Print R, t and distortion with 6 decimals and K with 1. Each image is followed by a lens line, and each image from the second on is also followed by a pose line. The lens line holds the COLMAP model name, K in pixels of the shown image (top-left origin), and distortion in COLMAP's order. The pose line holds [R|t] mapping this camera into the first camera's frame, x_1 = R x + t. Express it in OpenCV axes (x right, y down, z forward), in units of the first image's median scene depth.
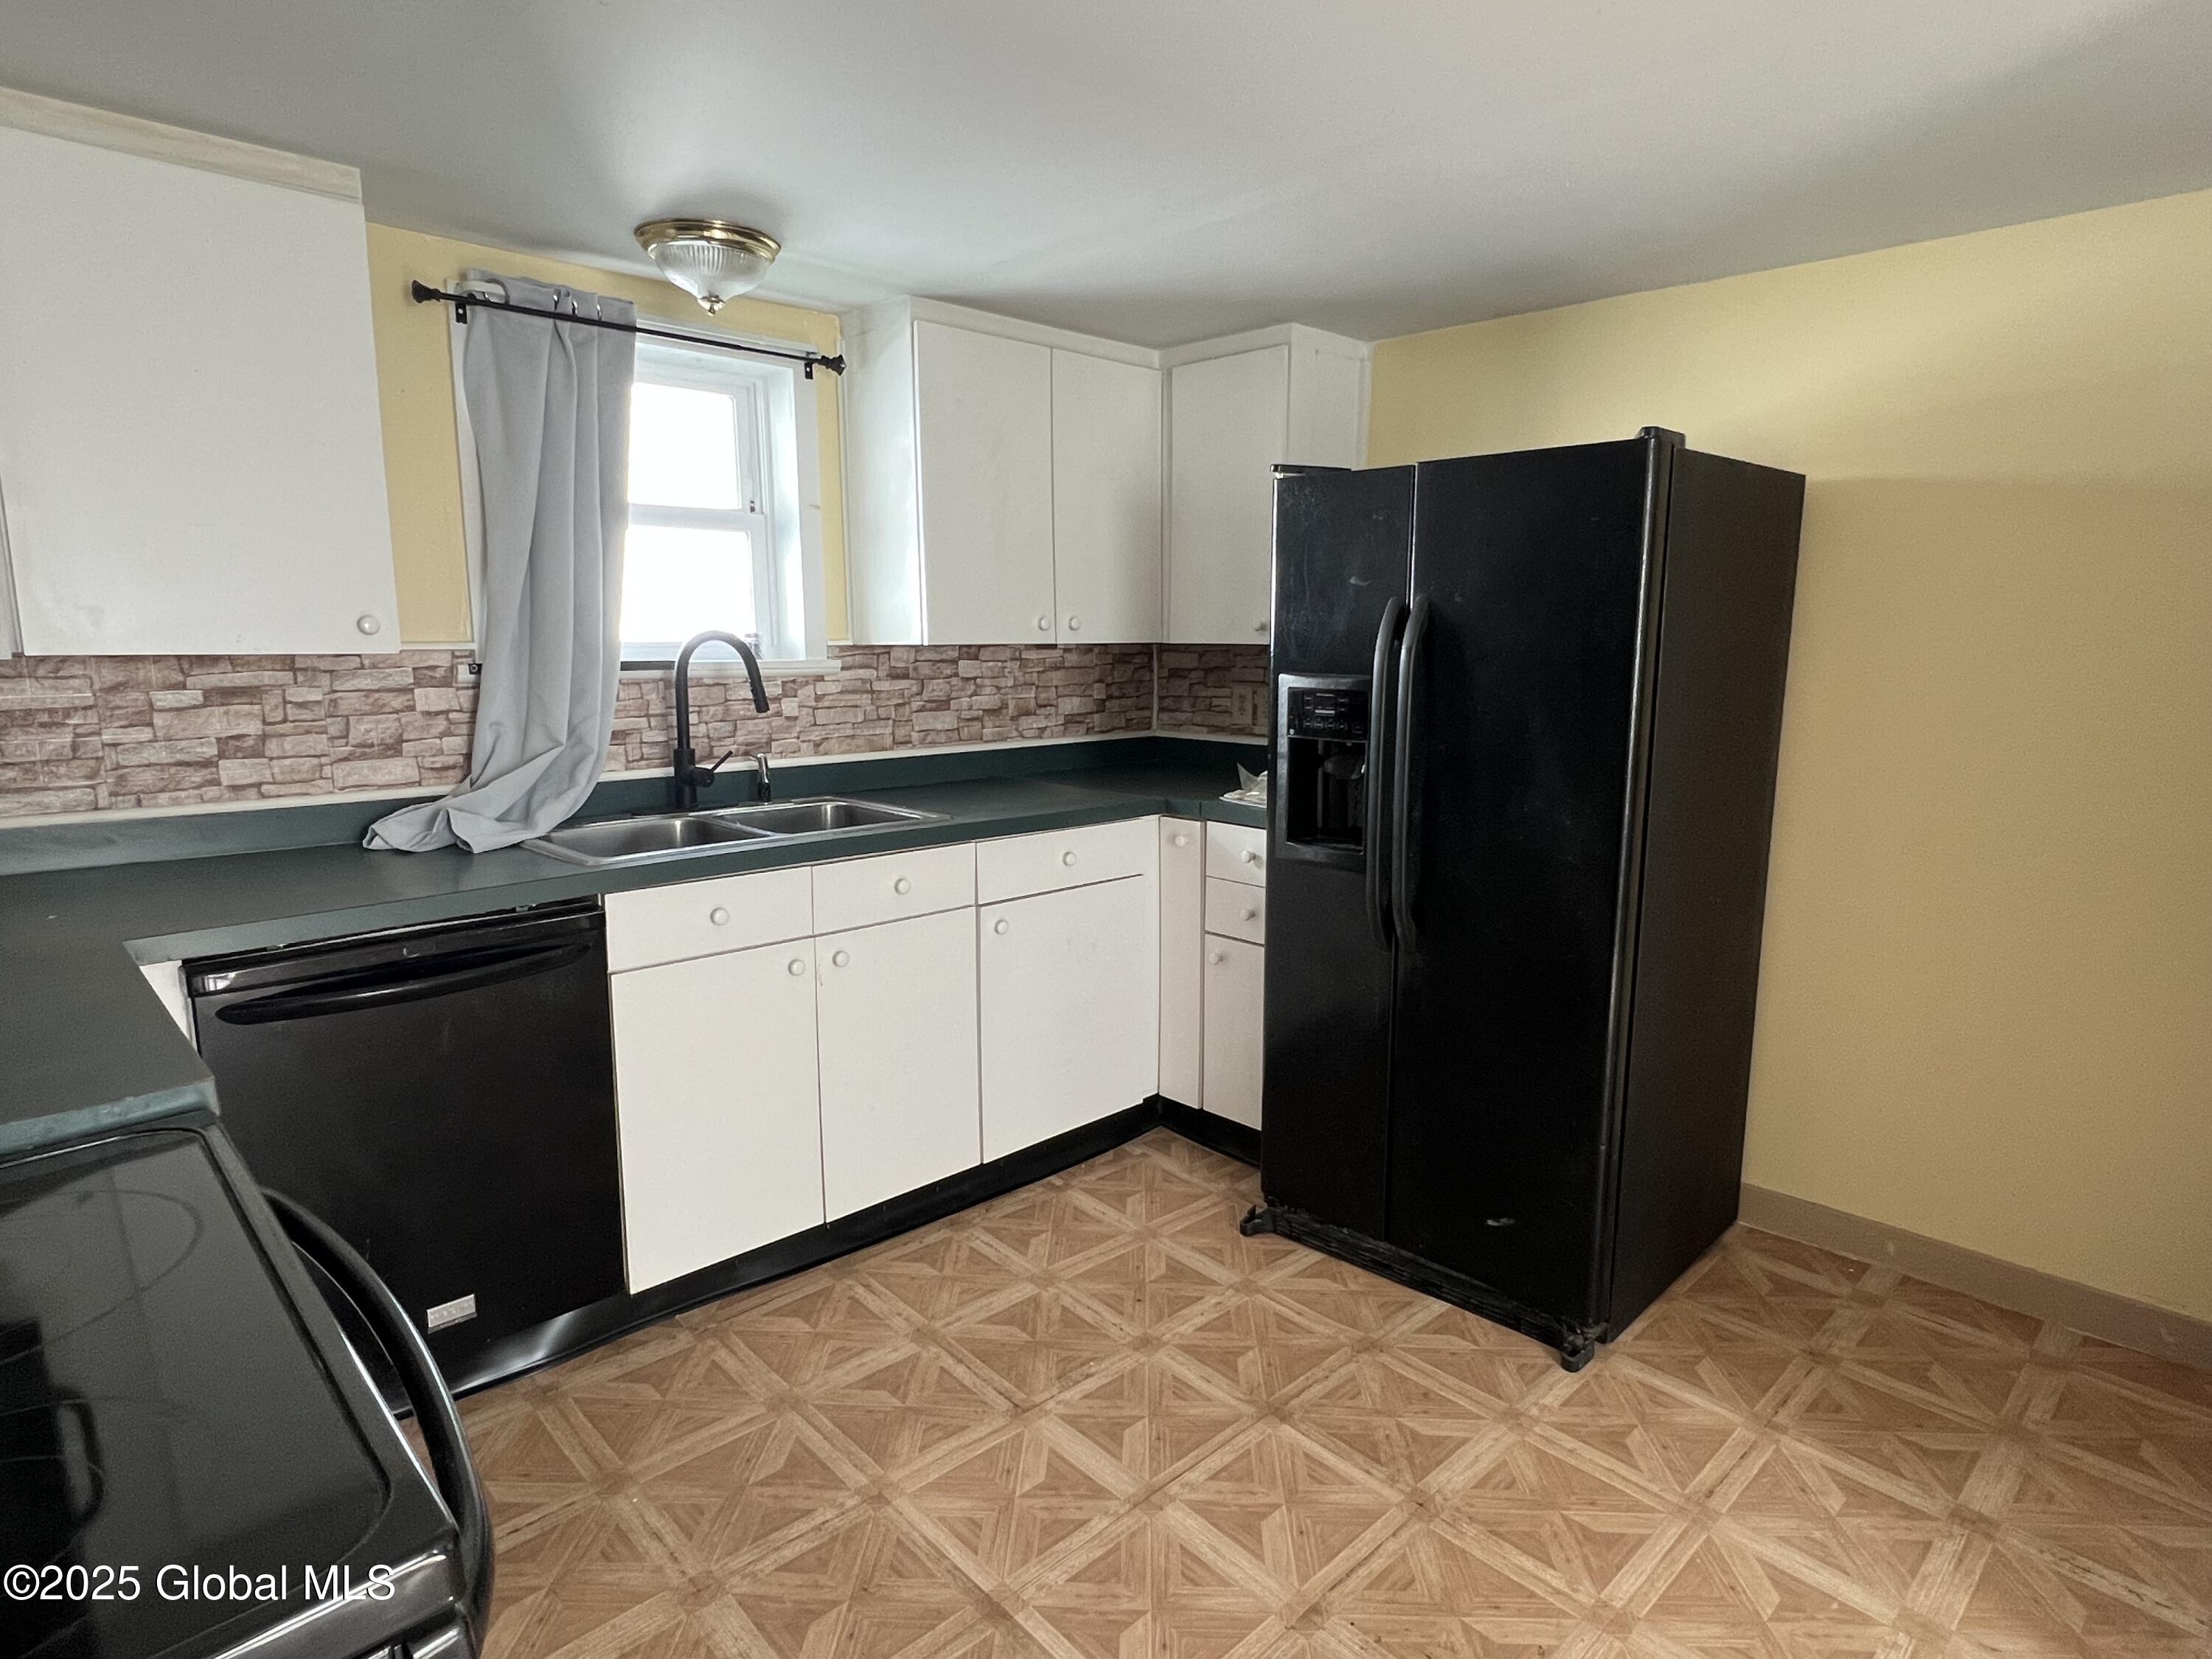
lens RADIAL K [[1214.8, 0, 1105.5], [0, 1214.8, 829.9], [0, 0, 1]] dist [-0.002147, 0.001053]
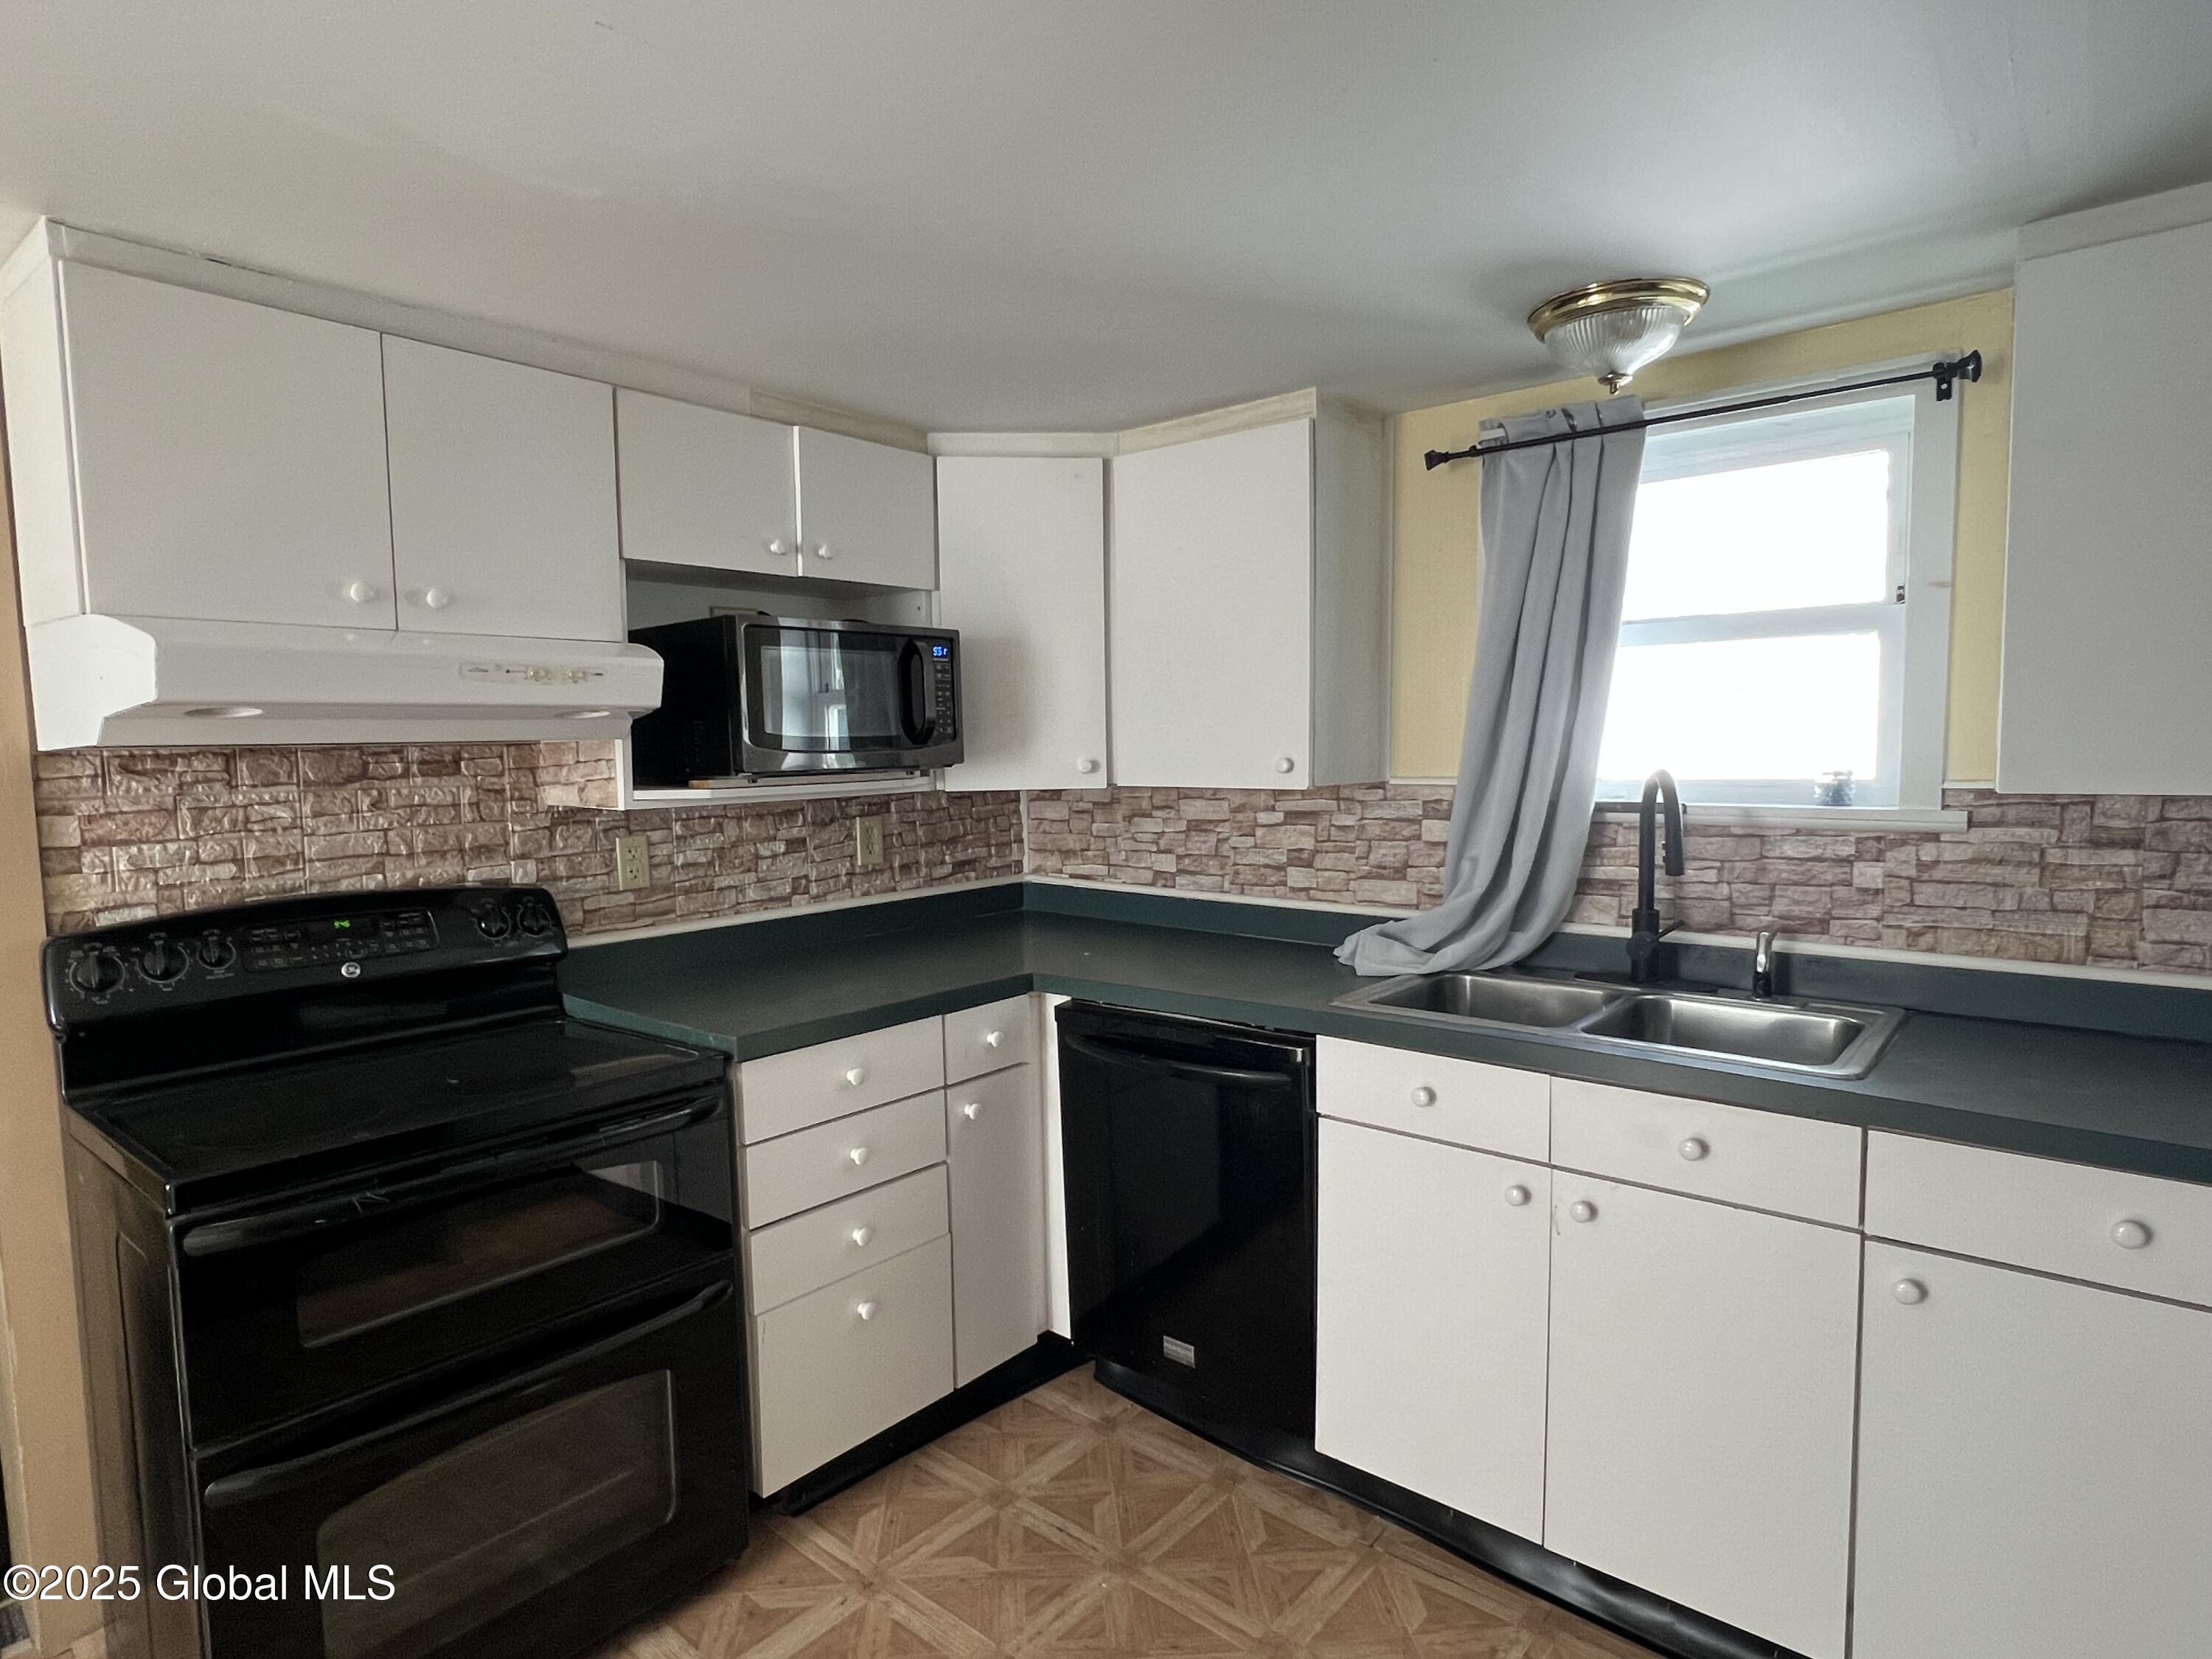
lens RADIAL K [[1214.8, 0, 1110.2], [0, 1214.8, 836.2], [0, 0, 1]] dist [-0.002147, 0.001053]
pose [[0.103817, 0.063239, -0.992584, 0.474946], [-0.153255, 0.987075, 0.046858, -0.109291], [0.982718, 0.147254, 0.112166, 0.602239]]
